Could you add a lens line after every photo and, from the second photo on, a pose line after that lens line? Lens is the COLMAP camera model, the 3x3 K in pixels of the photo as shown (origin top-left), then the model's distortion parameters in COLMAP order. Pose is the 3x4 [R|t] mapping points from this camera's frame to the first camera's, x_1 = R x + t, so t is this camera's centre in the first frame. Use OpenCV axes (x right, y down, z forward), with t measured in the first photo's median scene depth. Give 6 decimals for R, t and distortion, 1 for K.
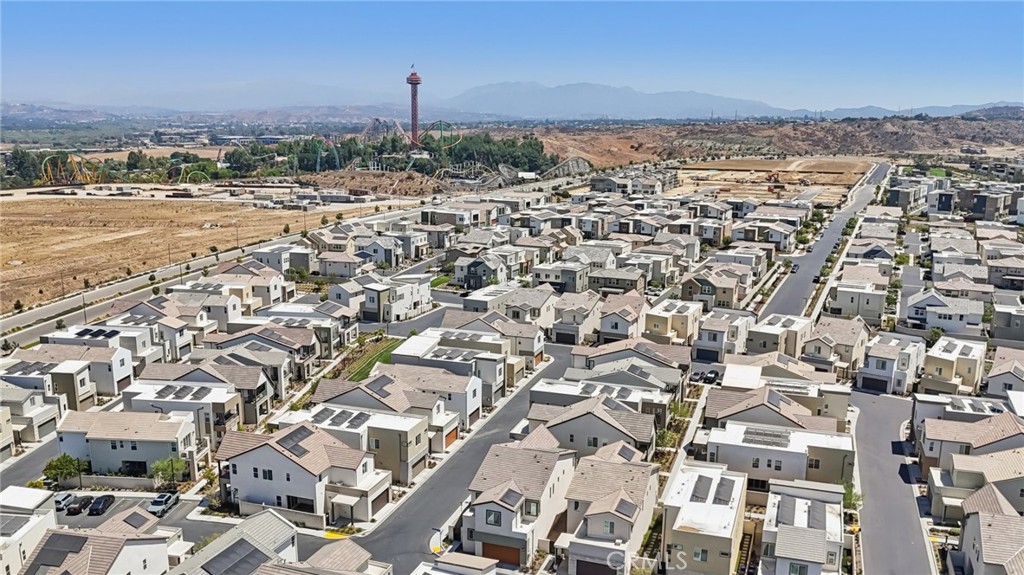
lens RADIAL K [[863.7, 0, 512.0], [0, 863.7, 287.5], [0, 0, 1]] dist [0.005283, -0.175189]
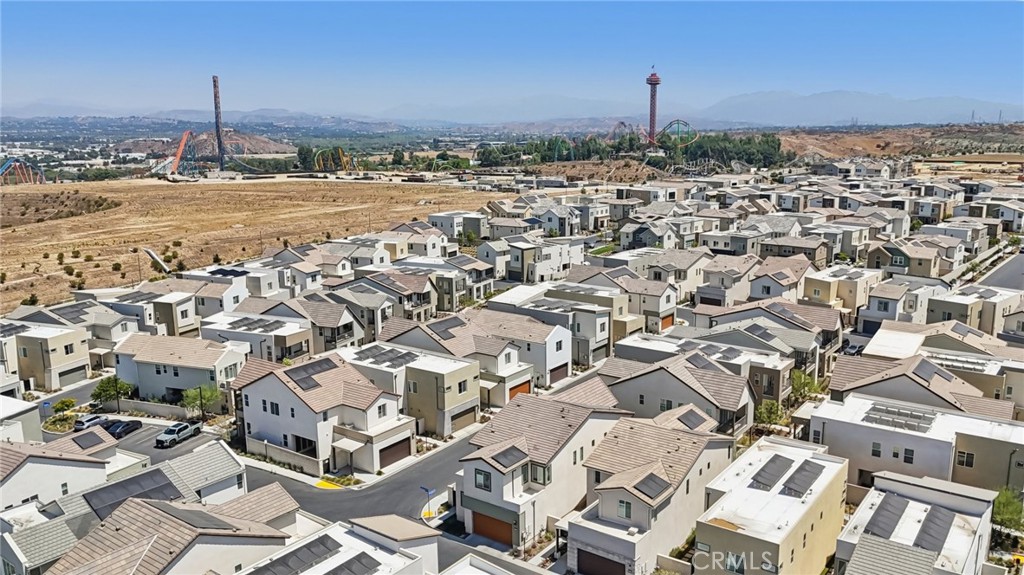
lens RADIAL K [[808.6, 0, 536.7], [0, 808.6, 289.2], [0, 0, 1]] dist [0.043212, -0.139552]
pose [[0.963561, 0.044511, -0.263759, 0.134481], [-0.044131, 0.998999, 0.007370, 0.056957], [0.263823, 0.004538, 0.964560, 0.200673]]
